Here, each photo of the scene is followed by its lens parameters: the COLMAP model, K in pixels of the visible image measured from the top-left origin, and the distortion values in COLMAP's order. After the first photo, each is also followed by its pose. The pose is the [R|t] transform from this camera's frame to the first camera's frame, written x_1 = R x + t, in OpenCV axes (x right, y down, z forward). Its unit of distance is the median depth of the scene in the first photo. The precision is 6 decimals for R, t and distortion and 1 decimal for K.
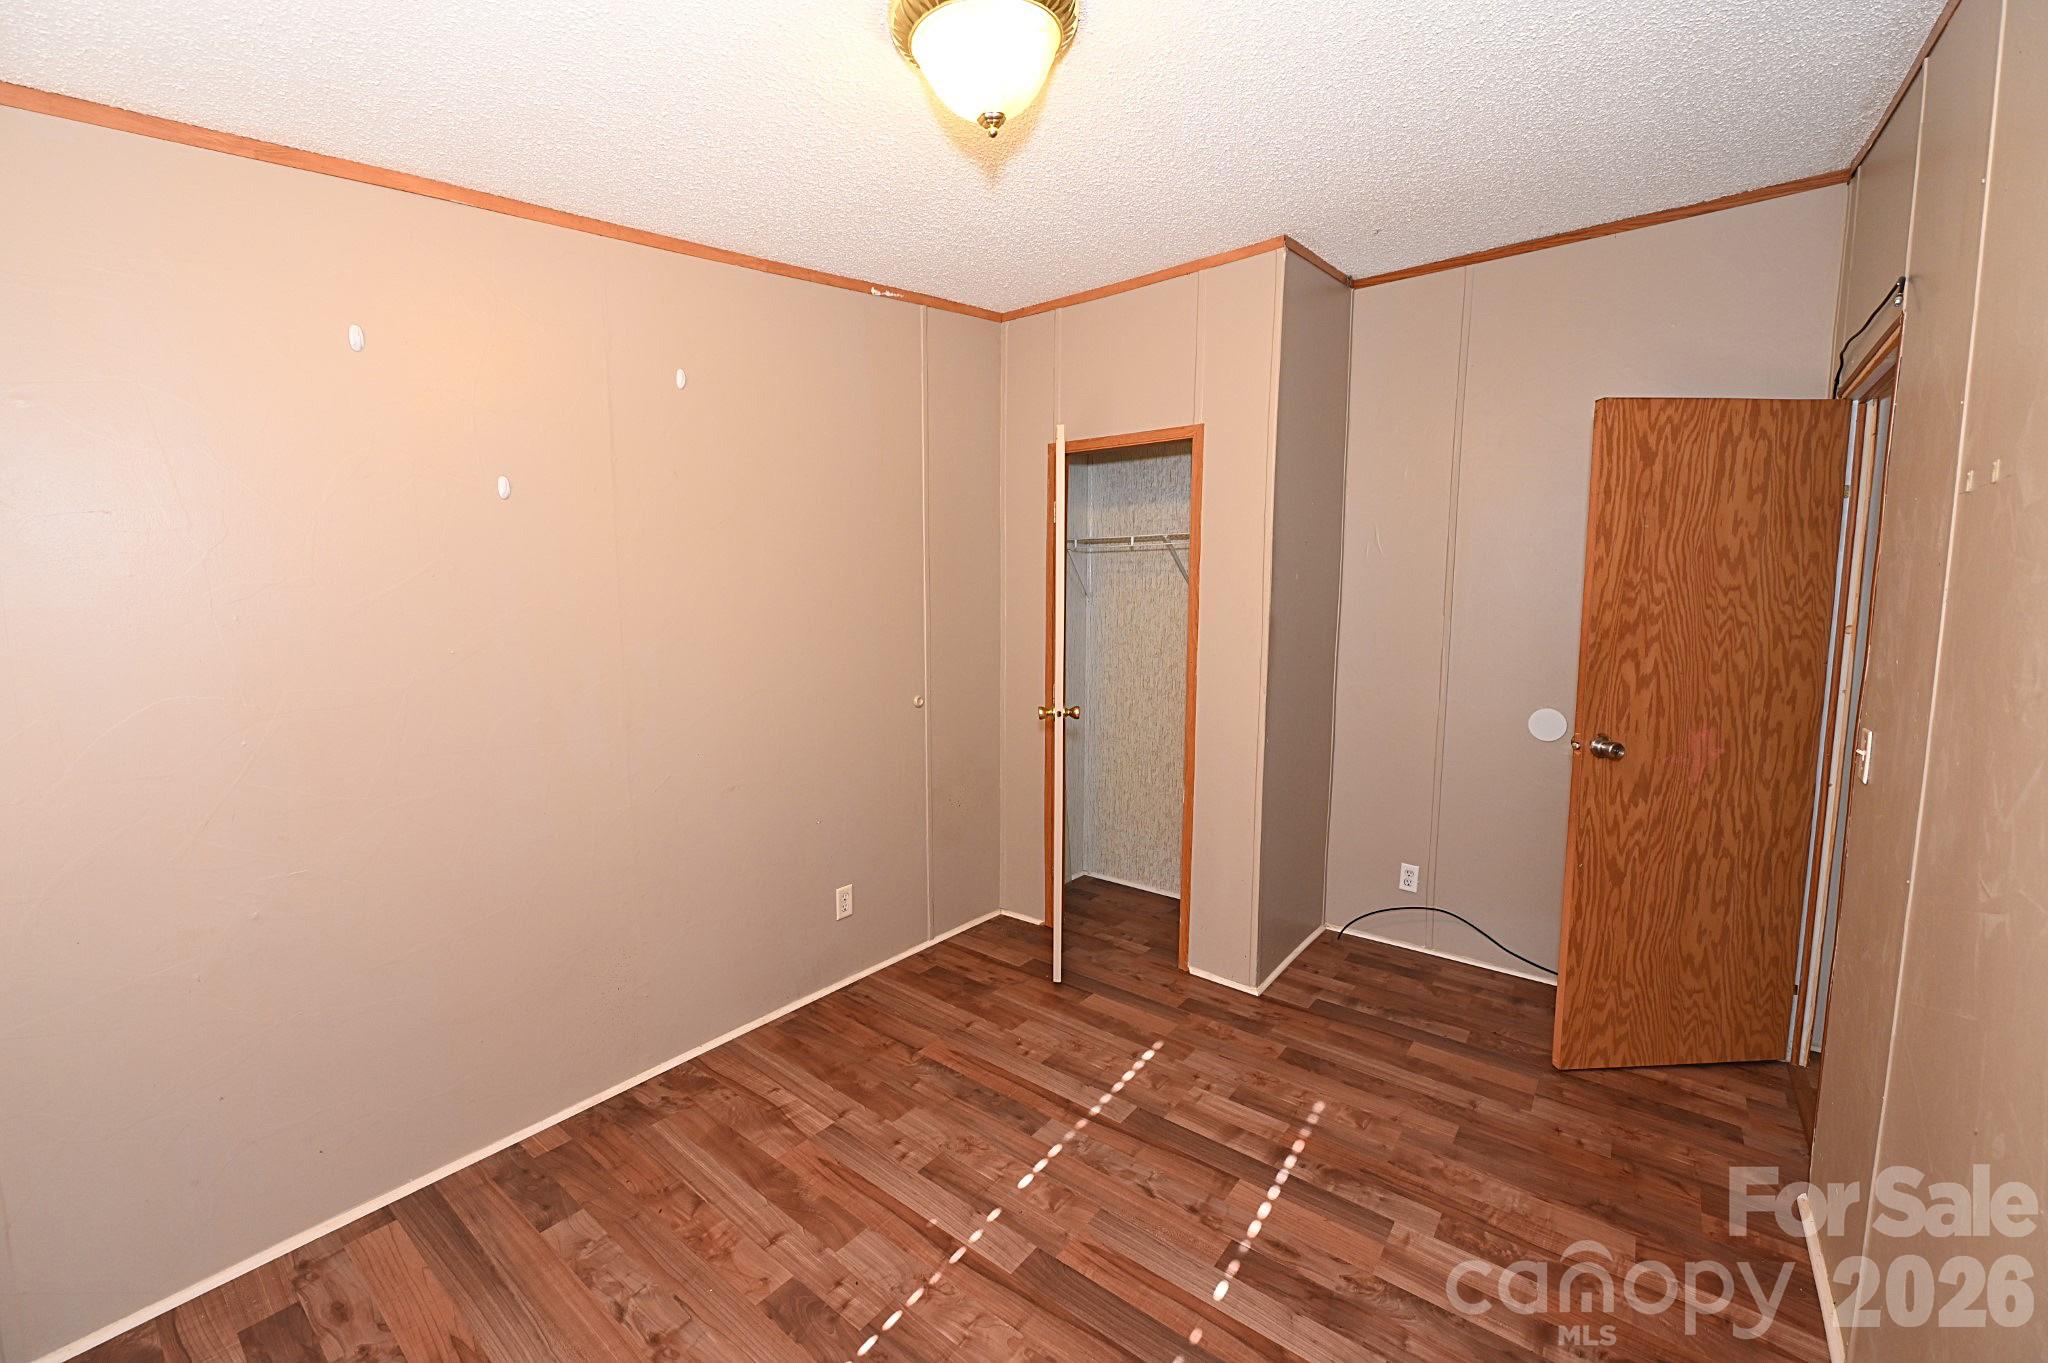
lens RADIAL K [[809.1, 0, 1026.8], [0, 809.1, 675.6], [0, 0, 1]] dist [-0.007014, -0.001263]
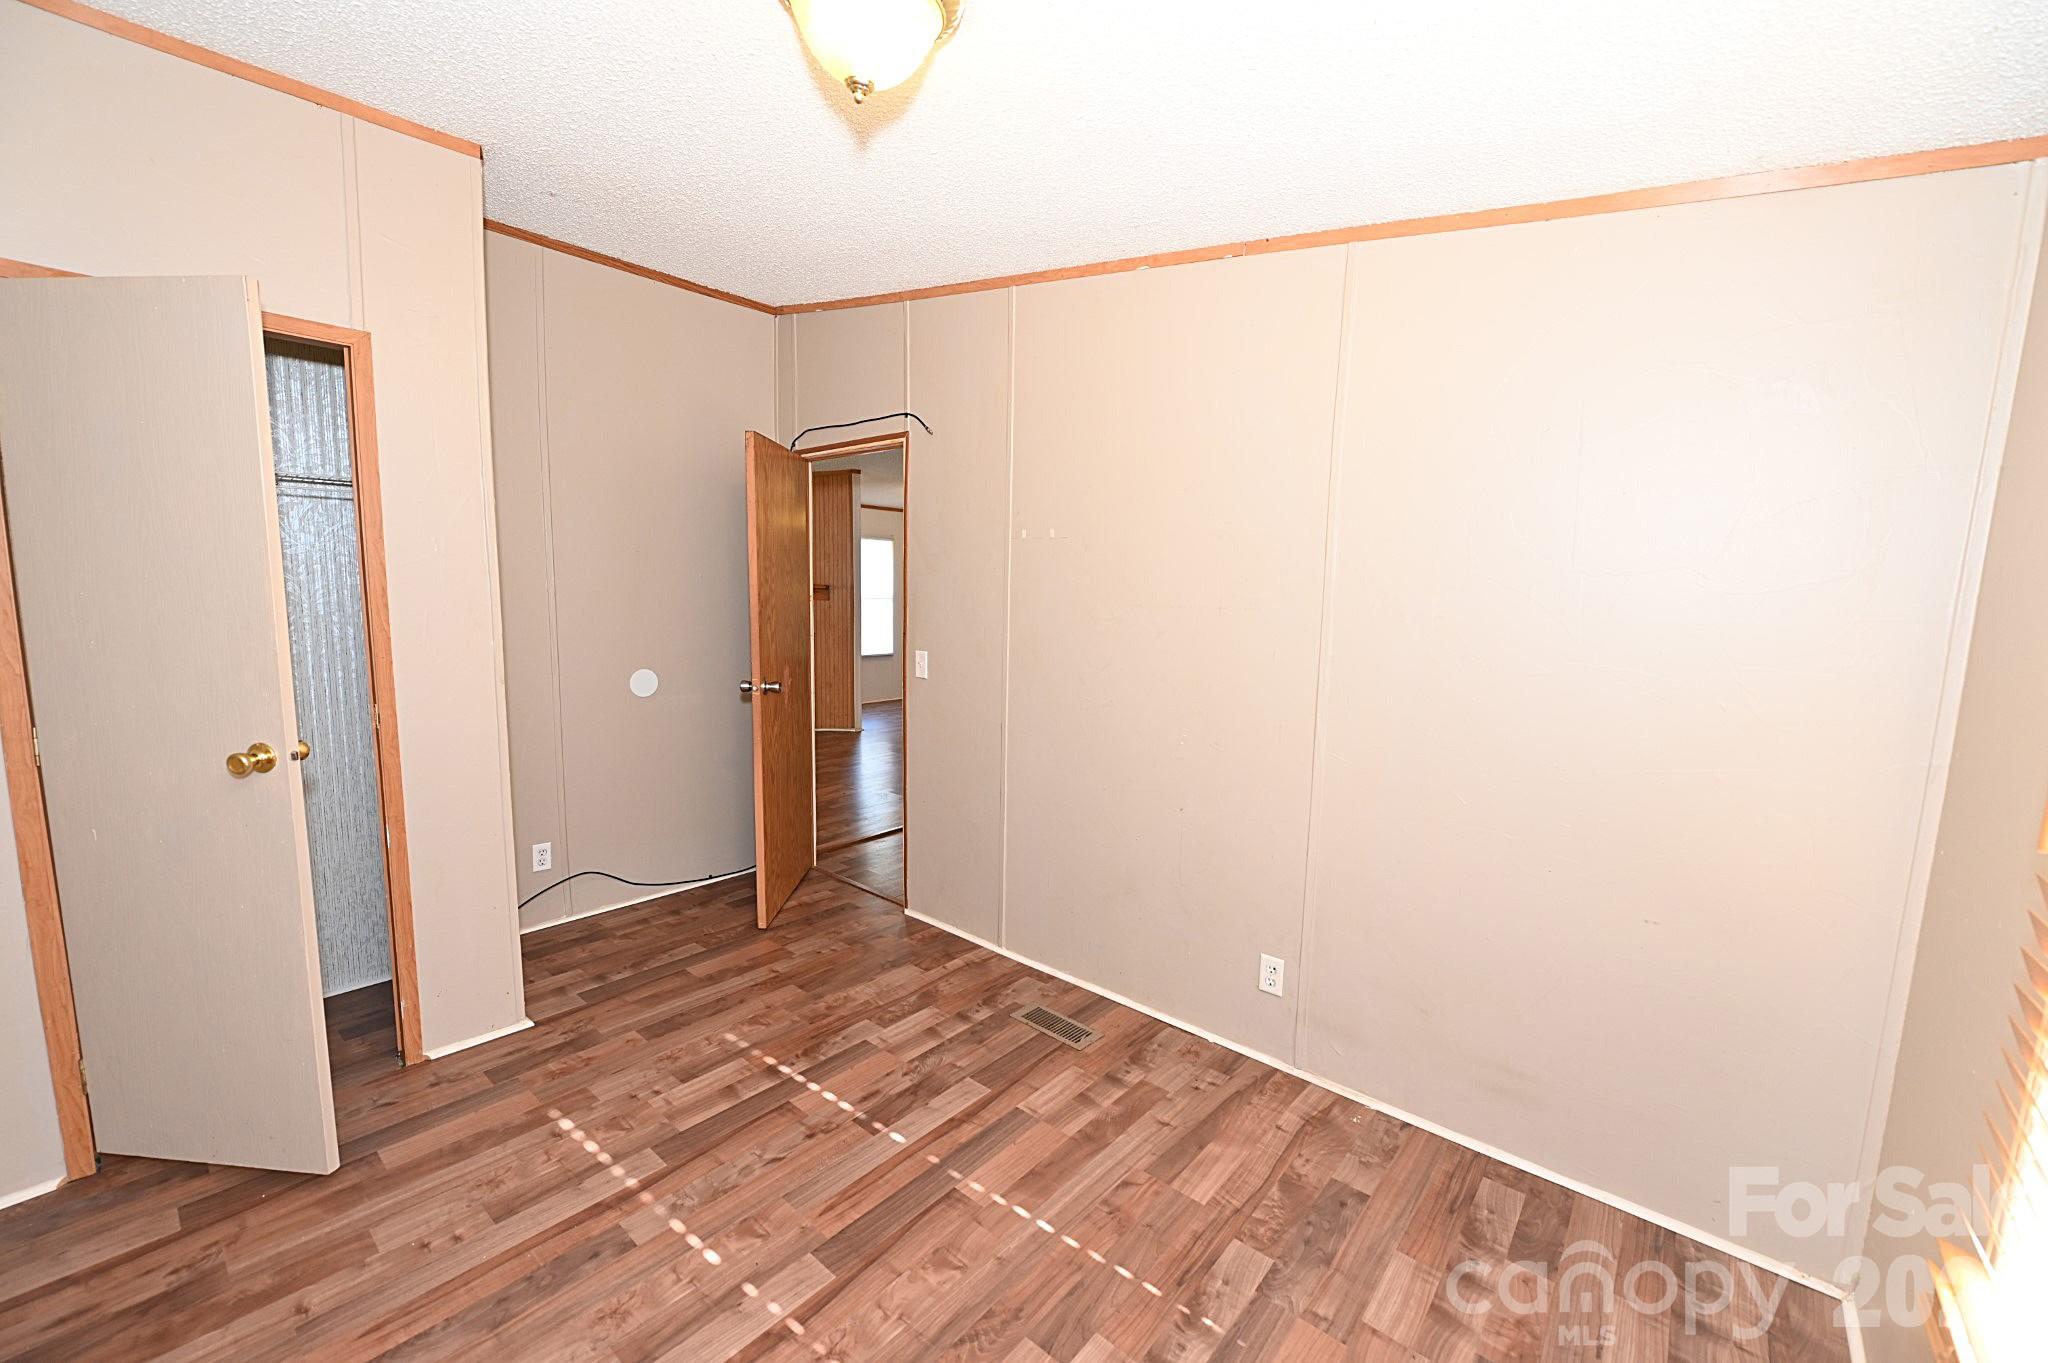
lens RADIAL K [[809.1, 0, 1018.8], [0, 809.1, 699.8], [0, 0, 1]] dist [-0.007014, -0.001263]
pose [[0.052387, -0.143115, 0.988319, -0.641040], [0.071950, 0.987646, 0.139204, -0.052086], [-0.996032, 0.063817, 0.062037, 0.492165]]
